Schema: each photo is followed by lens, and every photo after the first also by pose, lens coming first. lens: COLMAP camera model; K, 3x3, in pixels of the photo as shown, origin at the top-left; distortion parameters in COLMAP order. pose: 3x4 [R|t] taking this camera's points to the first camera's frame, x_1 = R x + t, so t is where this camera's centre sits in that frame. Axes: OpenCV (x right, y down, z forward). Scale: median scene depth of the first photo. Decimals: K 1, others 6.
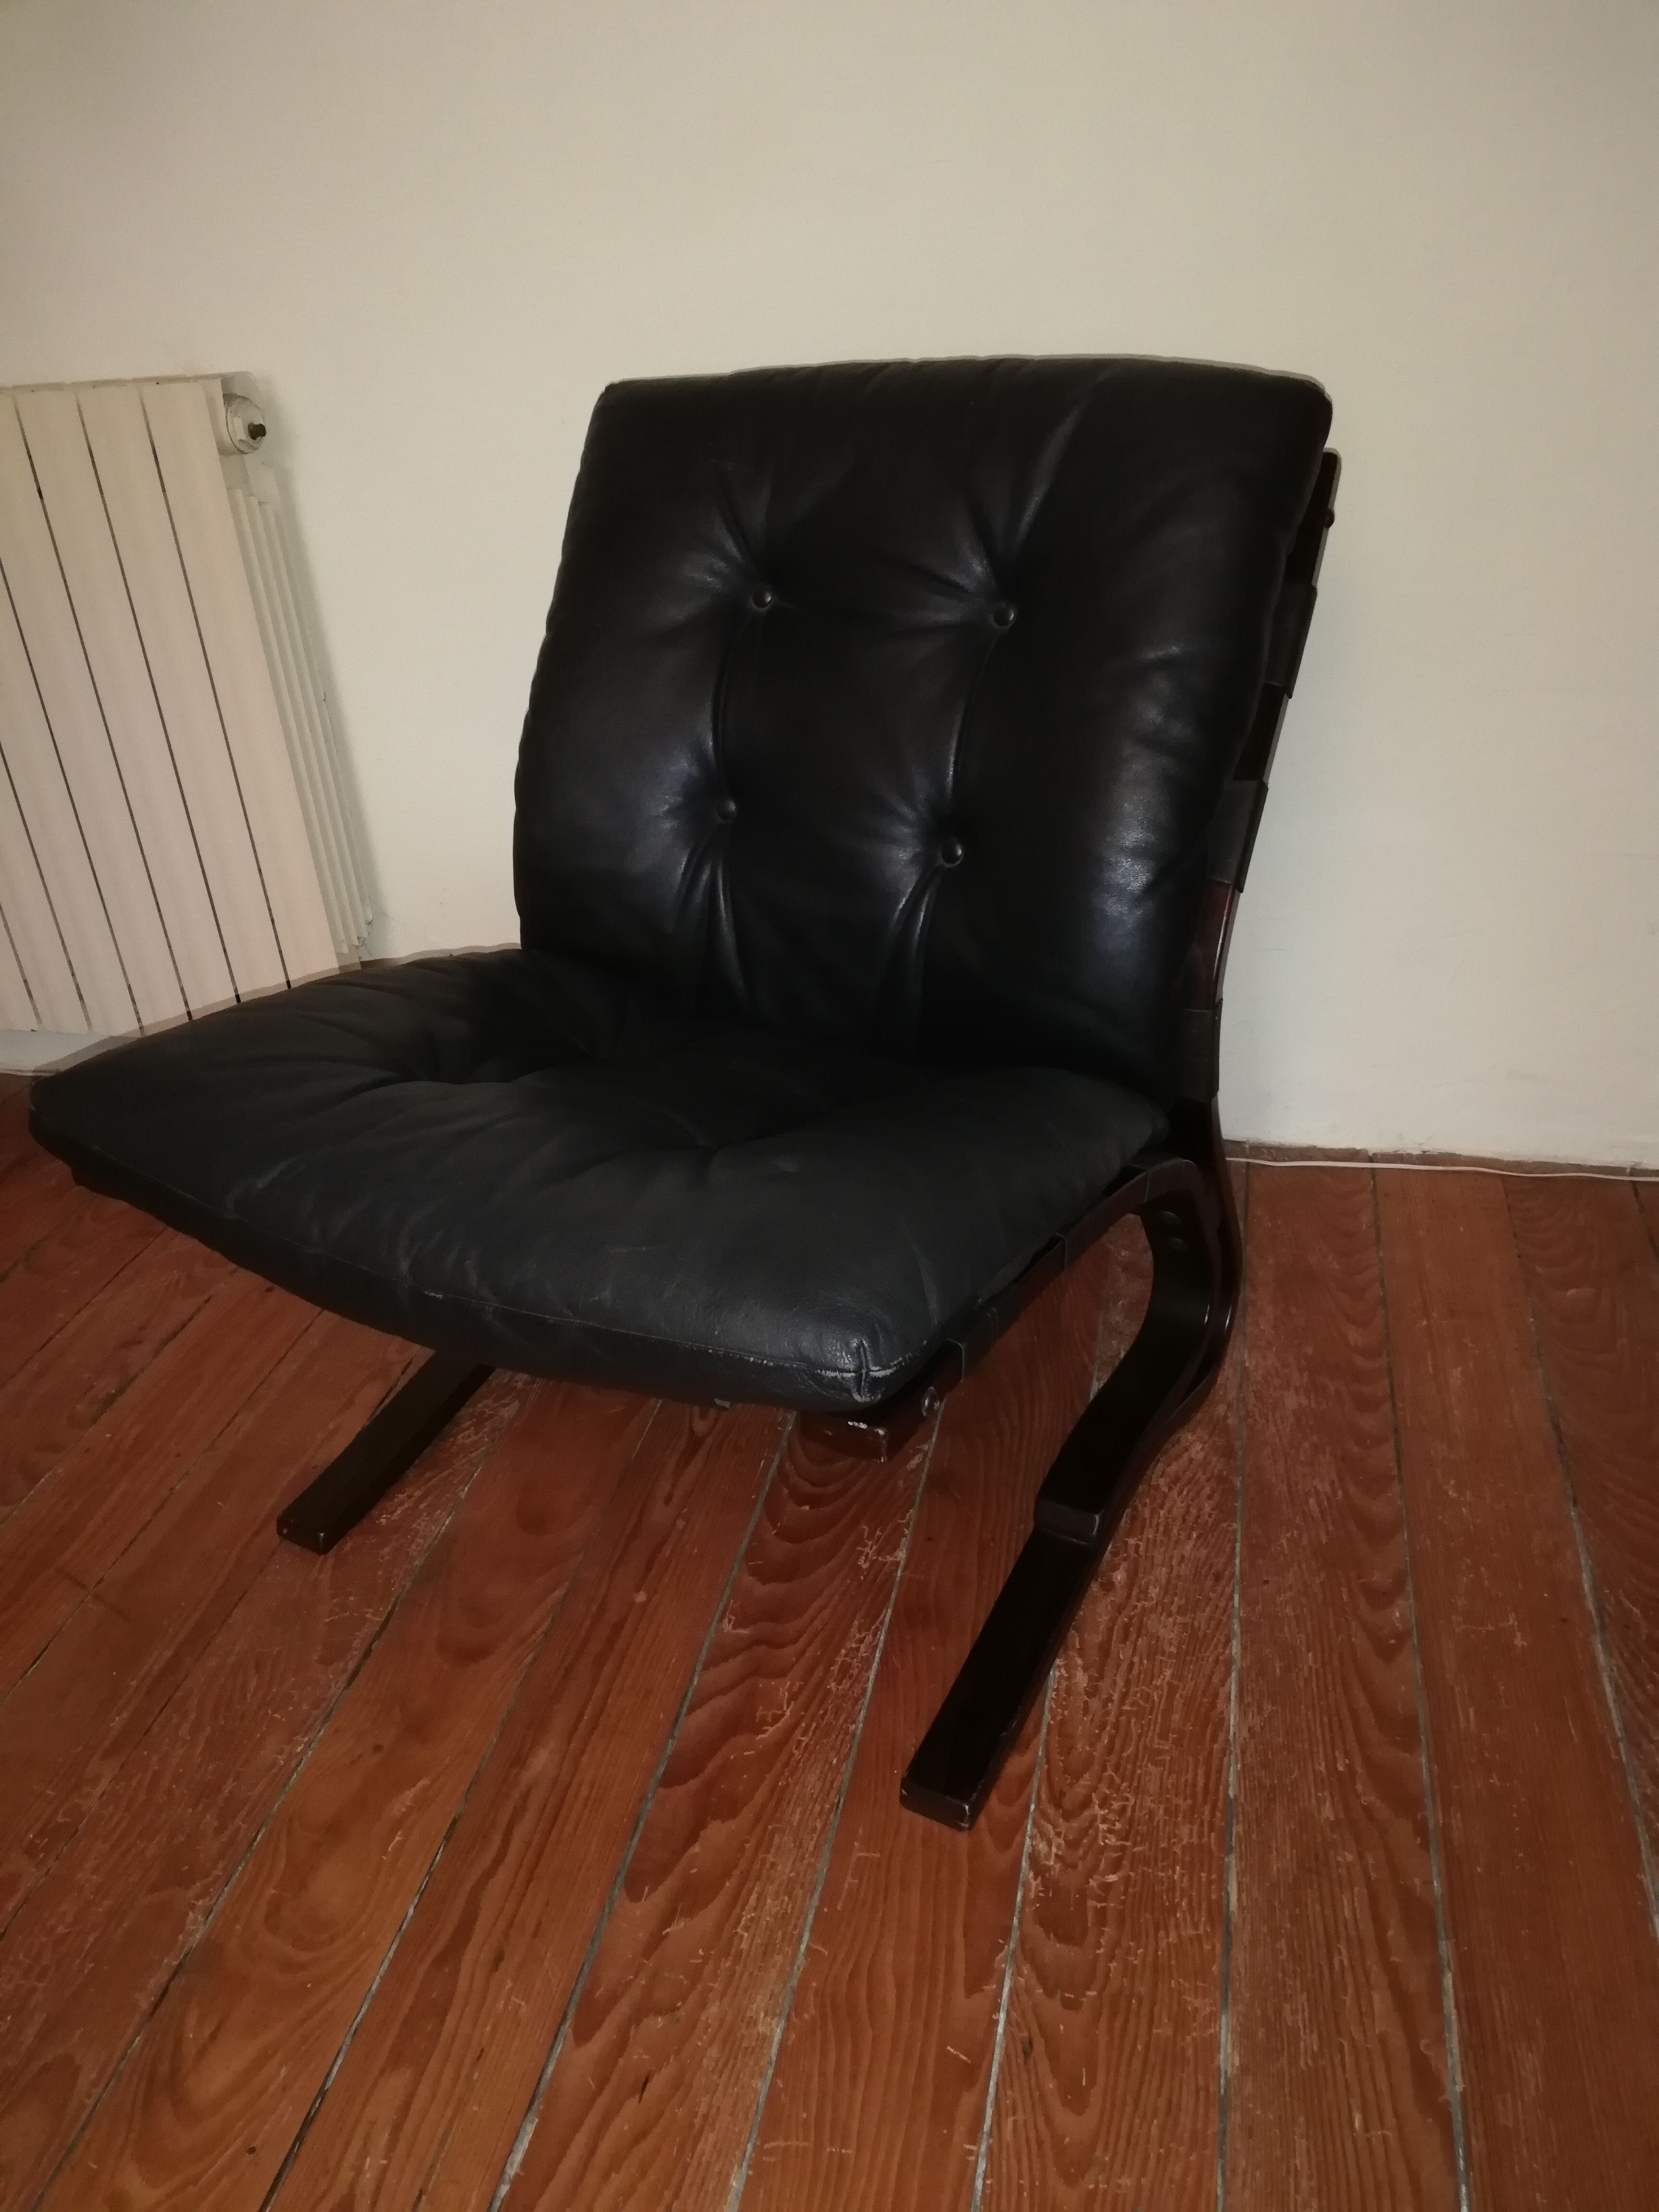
lens RADIAL K [[1671.5, 0, 829.5], [0, 1671.5, 1106.0], [0, 0, 1]] dist [0.040790, -0.054036]
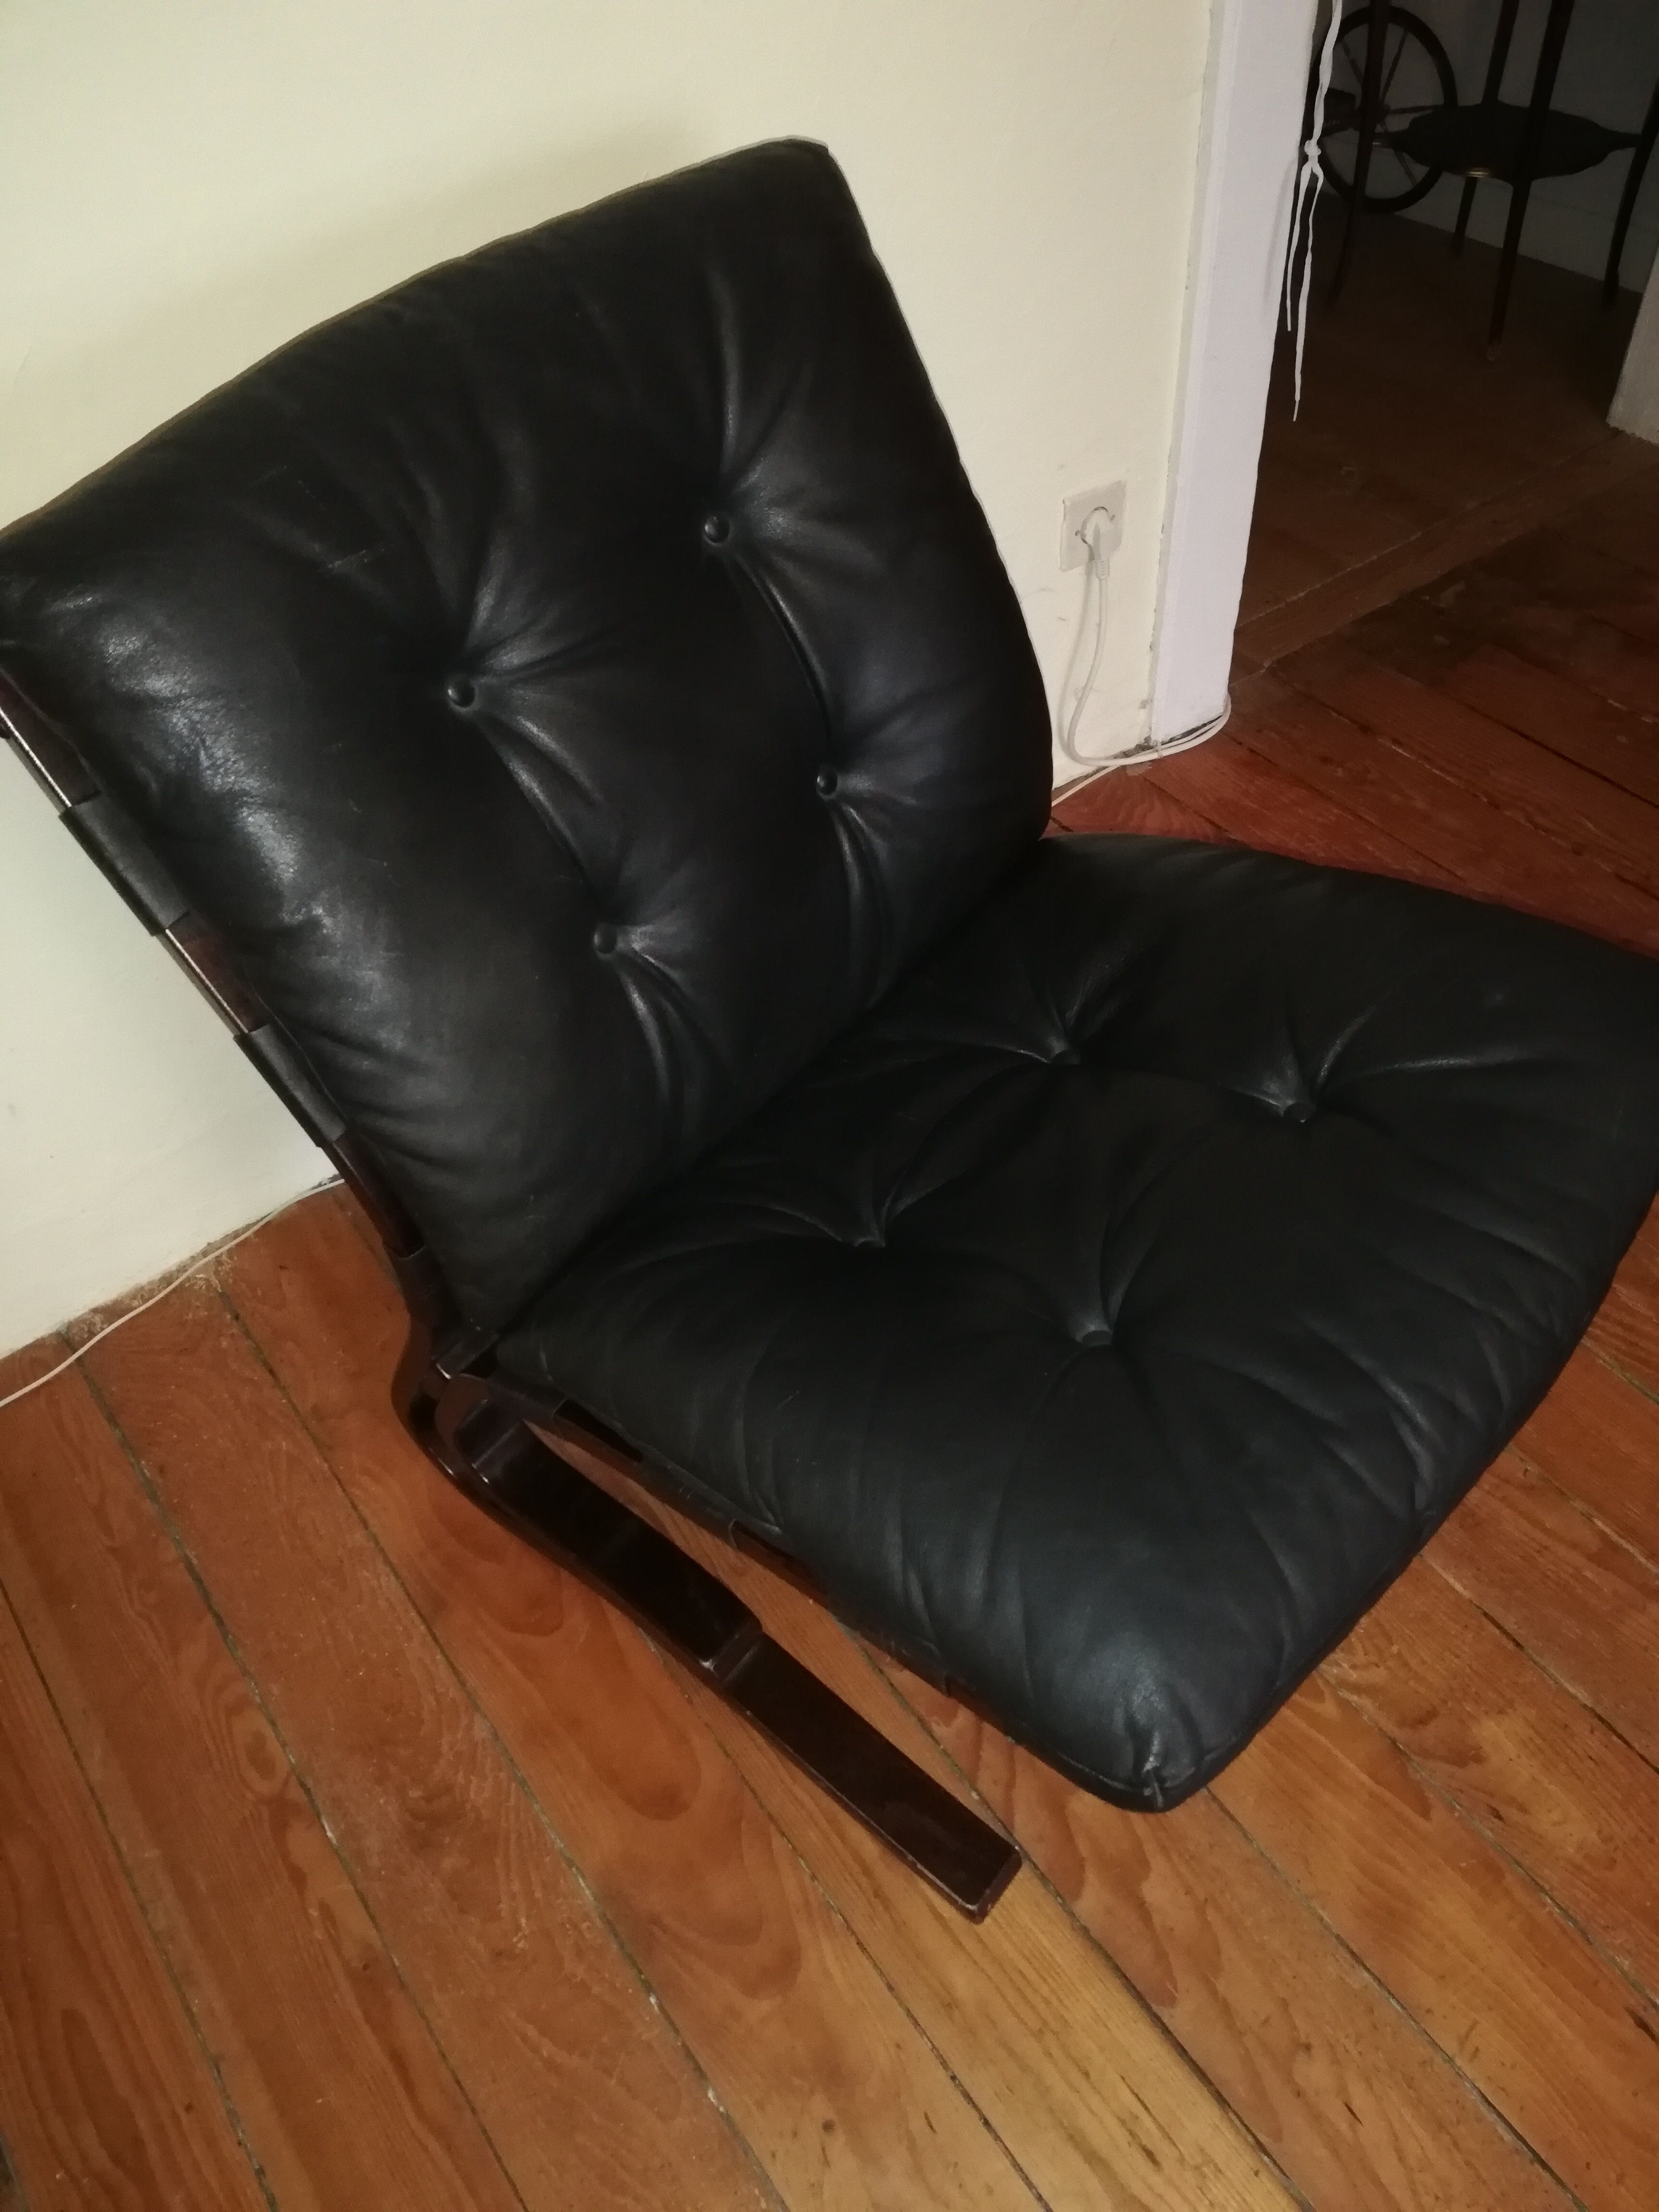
lens RADIAL K [[1671.5, 0, 829.5], [0, 1671.5, 1106.0], [0, 0, 1]] dist [0.040790, -0.054036]
pose [[0.646000, -0.560961, 0.517694, -0.463455], [0.396020, 0.826079, 0.400951, -0.459956], [-0.652574, -0.053997, 0.755798, 0.383009]]
